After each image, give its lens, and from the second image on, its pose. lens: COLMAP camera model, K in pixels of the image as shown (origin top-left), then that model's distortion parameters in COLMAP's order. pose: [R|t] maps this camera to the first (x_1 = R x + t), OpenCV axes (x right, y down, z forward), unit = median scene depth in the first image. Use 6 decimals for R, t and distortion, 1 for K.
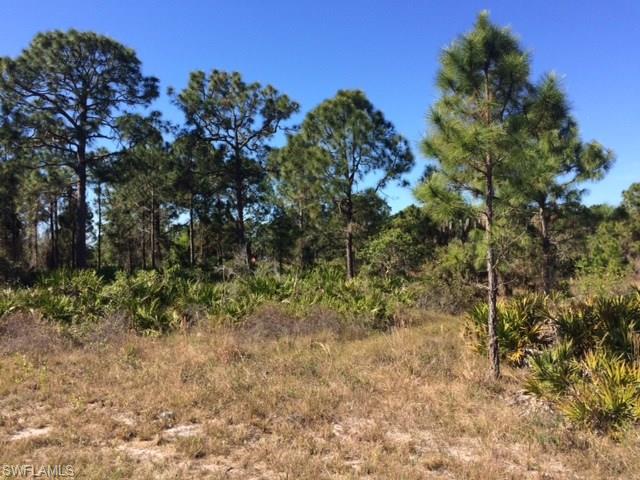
lens RADIAL K [[544.2, 0, 320.0], [0, 544.2, 240.0], [0, 0, 1]] dist [0.082063, -0.120216]
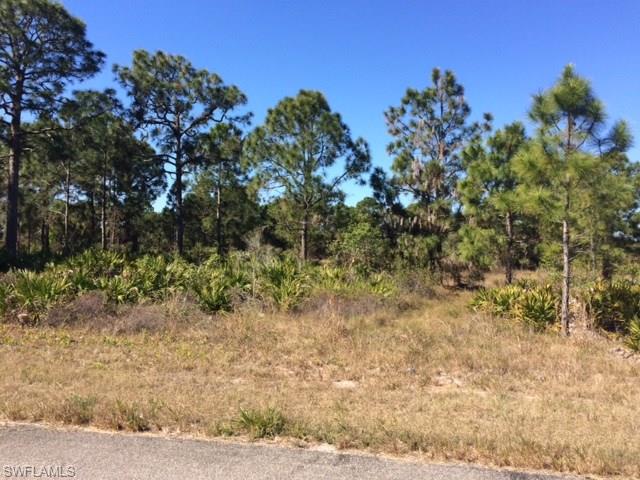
lens RADIAL K [[544.2, 0, 320.0], [0, 544.2, 240.0], [0, 0, 1]] dist [0.082063, -0.120216]
pose [[0.955067, 0.033735, 0.294463, -0.231171], [-0.037917, 0.999245, 0.008503, 0.006240], [-0.293954, -0.019286, 0.955625, -0.026206]]
